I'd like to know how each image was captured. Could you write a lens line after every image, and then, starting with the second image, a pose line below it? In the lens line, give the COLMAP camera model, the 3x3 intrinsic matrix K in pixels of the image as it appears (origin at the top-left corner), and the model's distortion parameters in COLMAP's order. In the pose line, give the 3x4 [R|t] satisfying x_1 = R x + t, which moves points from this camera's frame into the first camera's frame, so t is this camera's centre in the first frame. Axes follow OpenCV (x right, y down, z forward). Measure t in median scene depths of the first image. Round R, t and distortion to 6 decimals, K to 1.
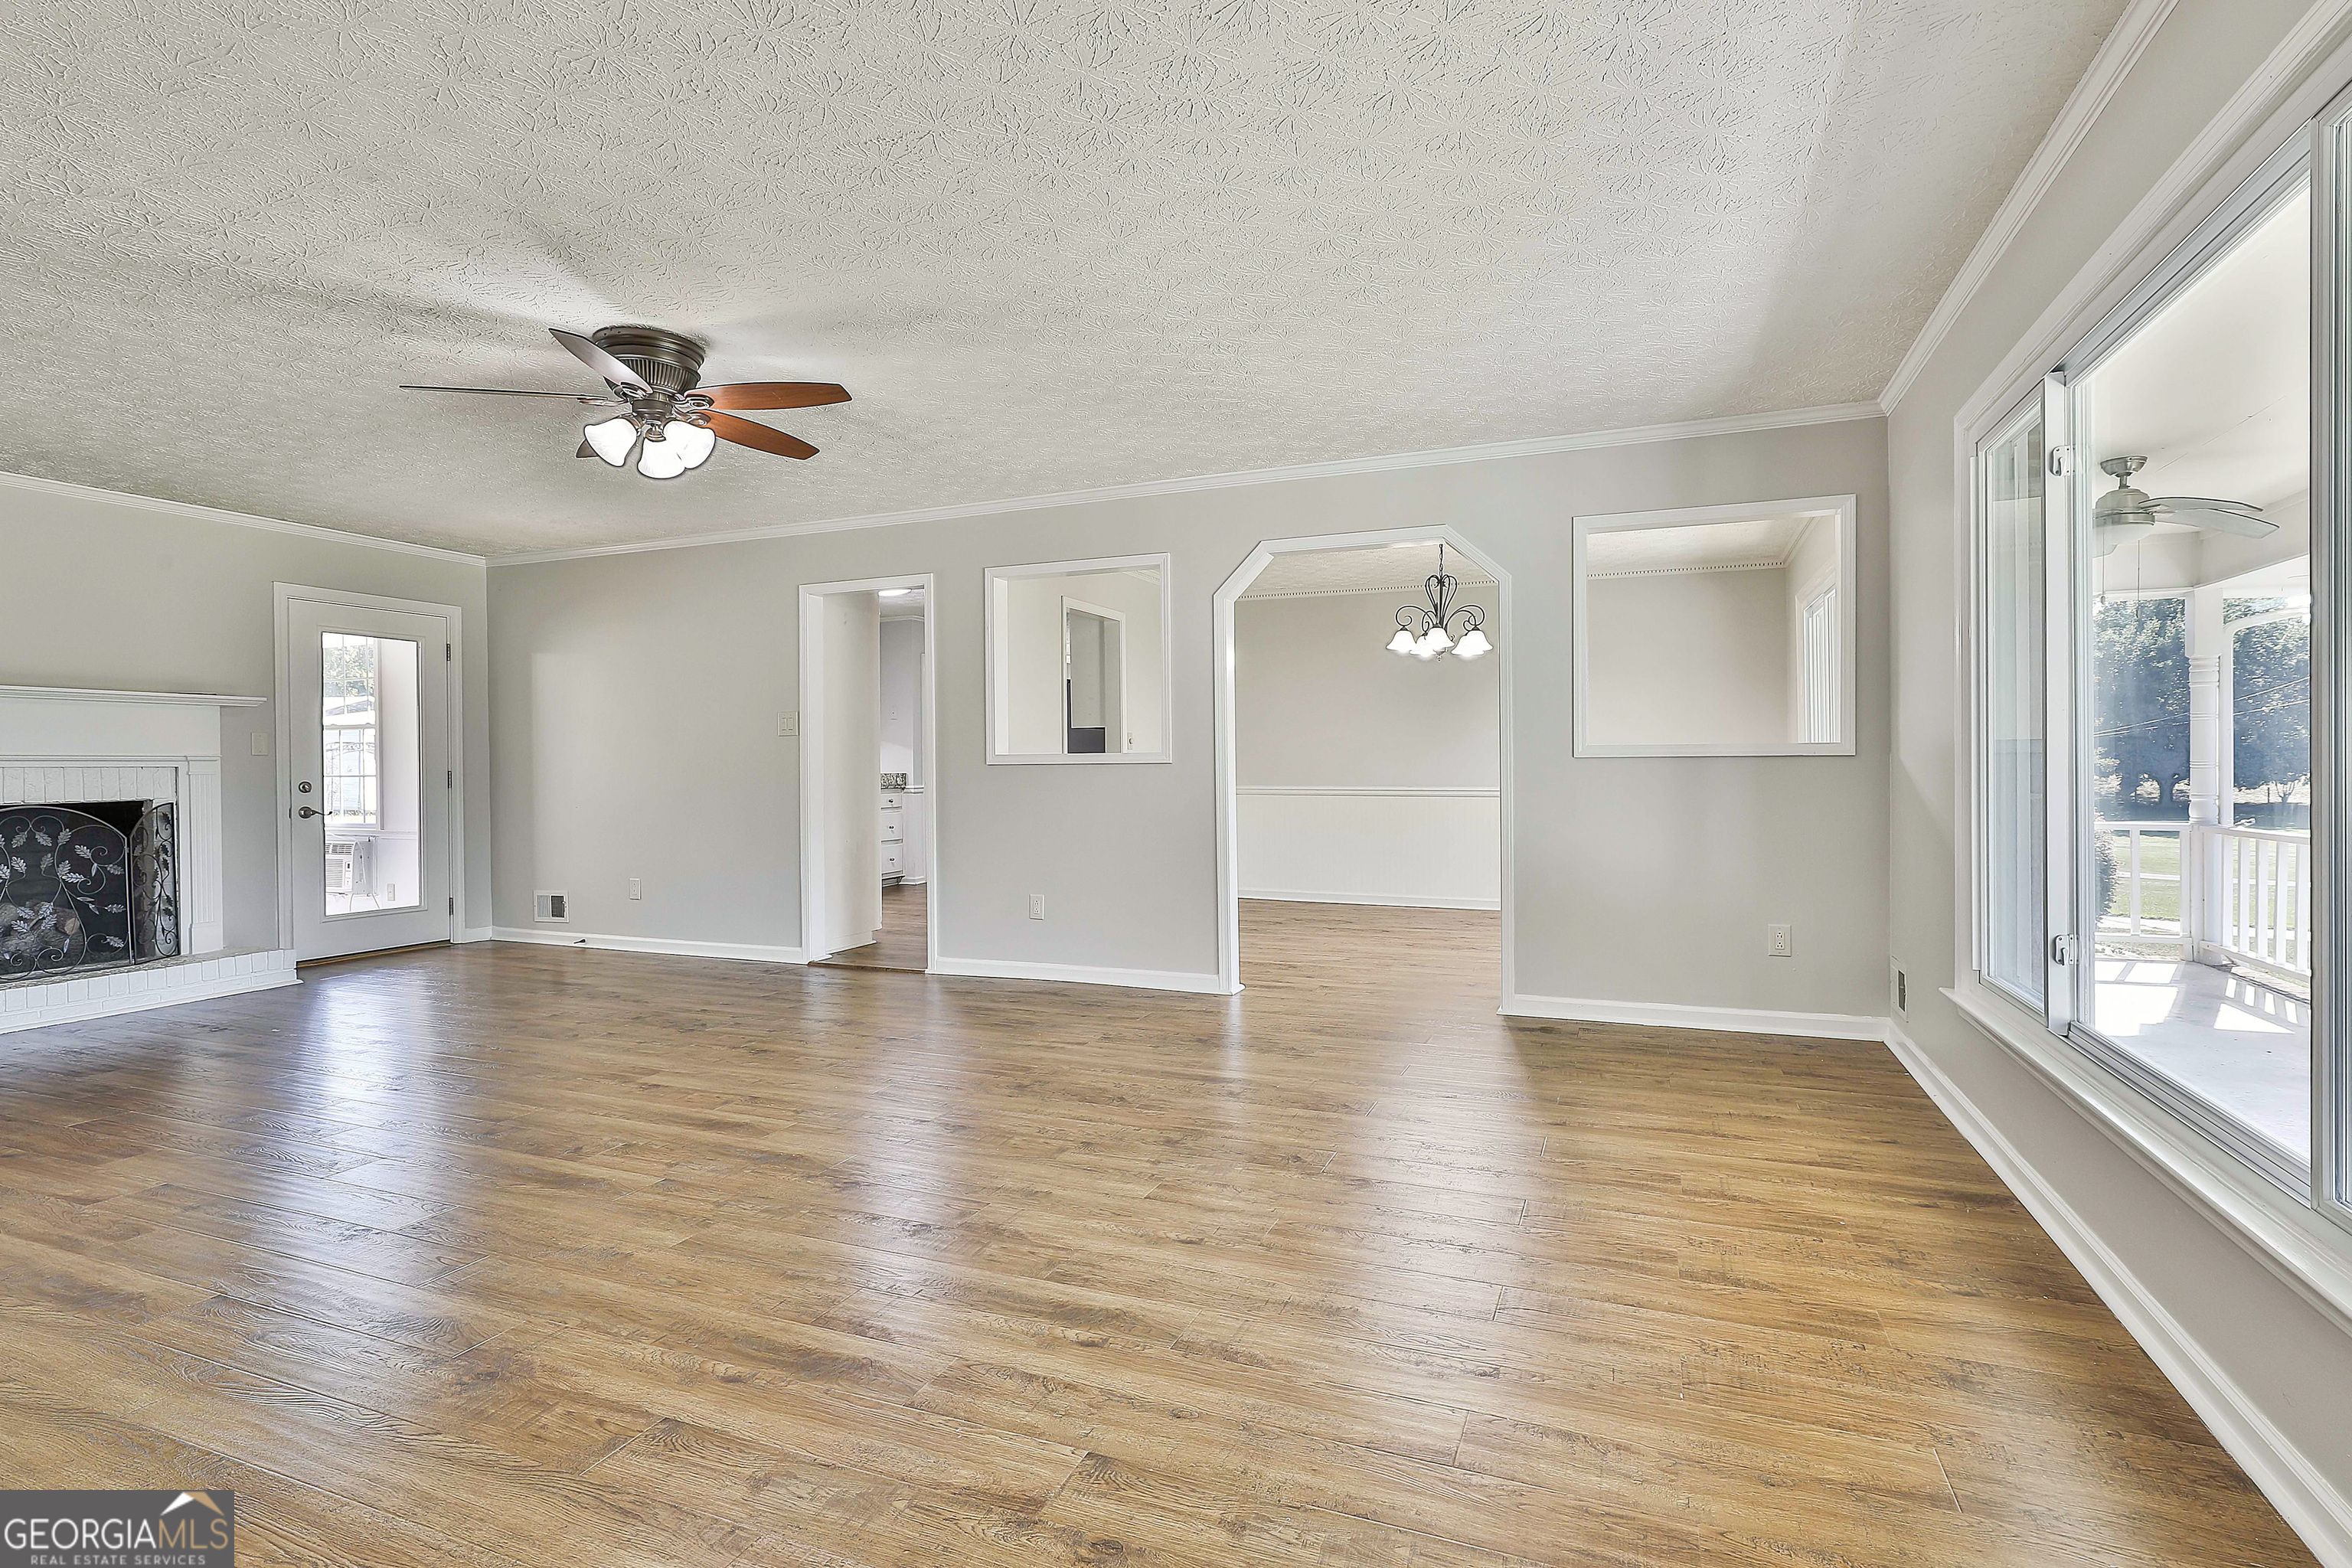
lens RADIAL K [[1140.2, 0, 1176.1], [0, 1140.2, 765.7], [0, 0, 1]] dist [0.000626, -0.001753]
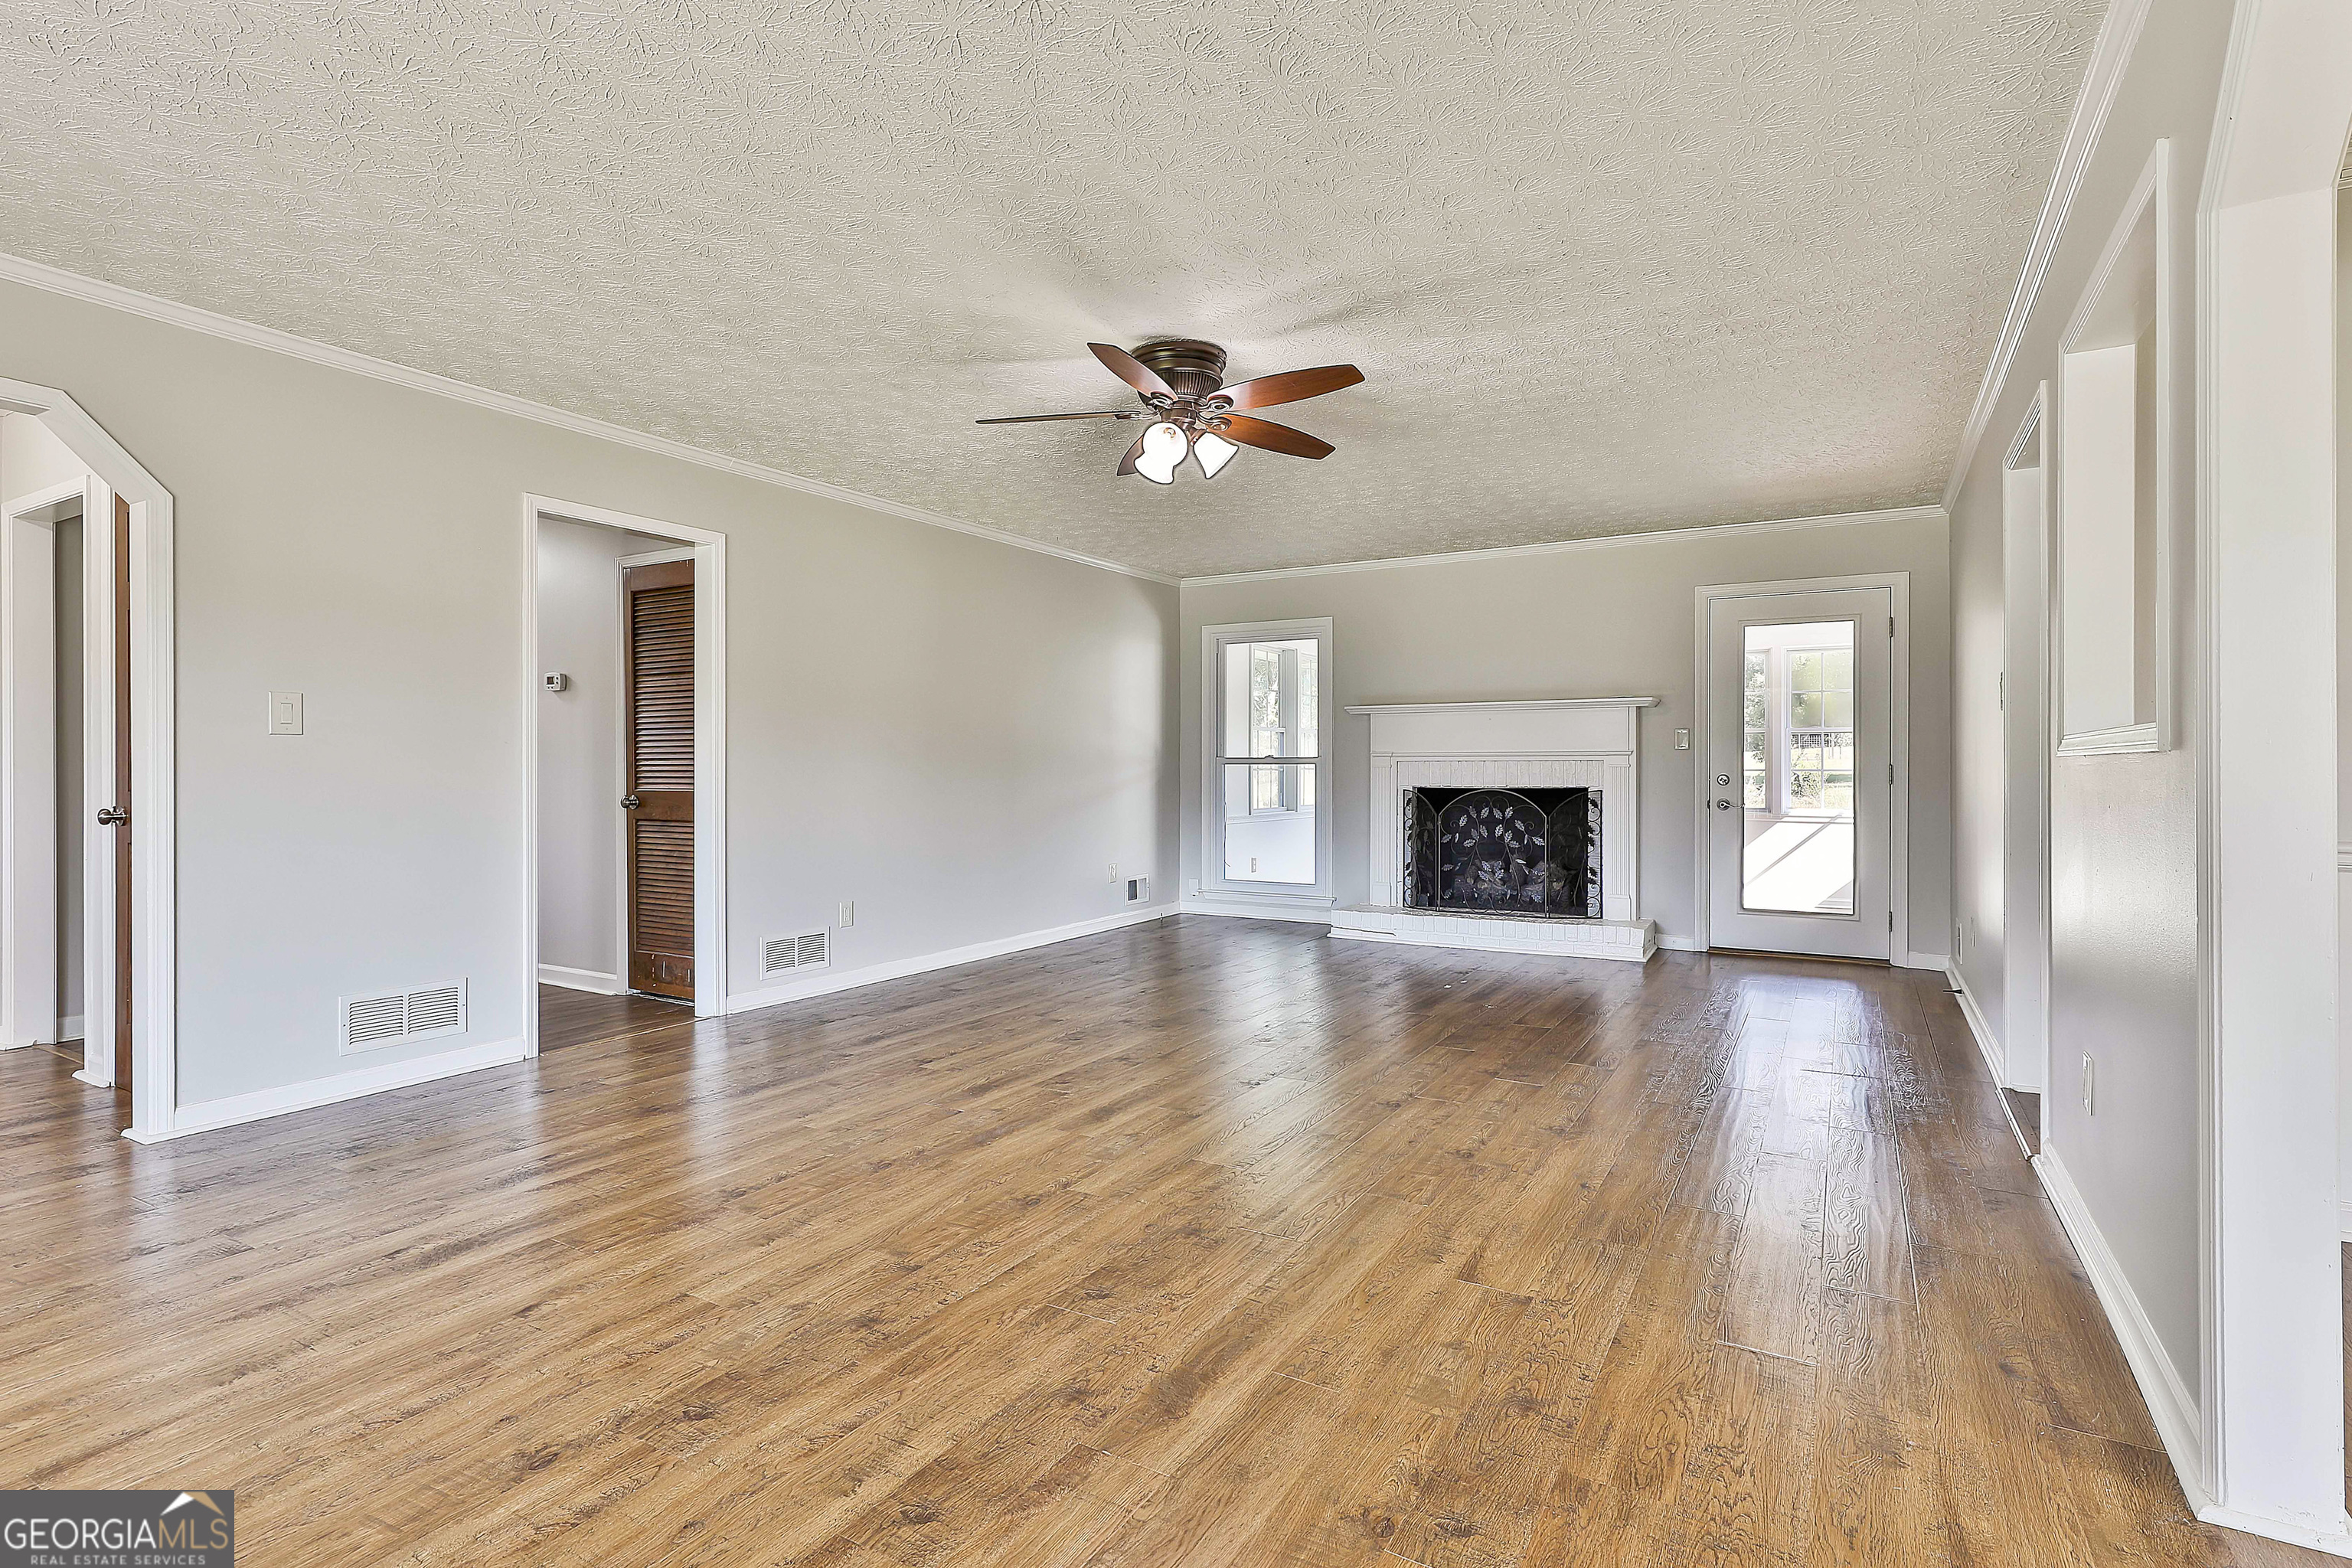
lens RADIAL K [[1140.2, 0, 1176.1], [0, 1140.2, 765.7], [0, 0, 1]] dist [0.000626, -0.001753]
pose [[-0.139550, 0.005803, -0.990198, 0.585028], [0.002627, 0.999981, 0.005490, -0.001867], [0.990212, -0.001835, -0.139563, 1.172659]]
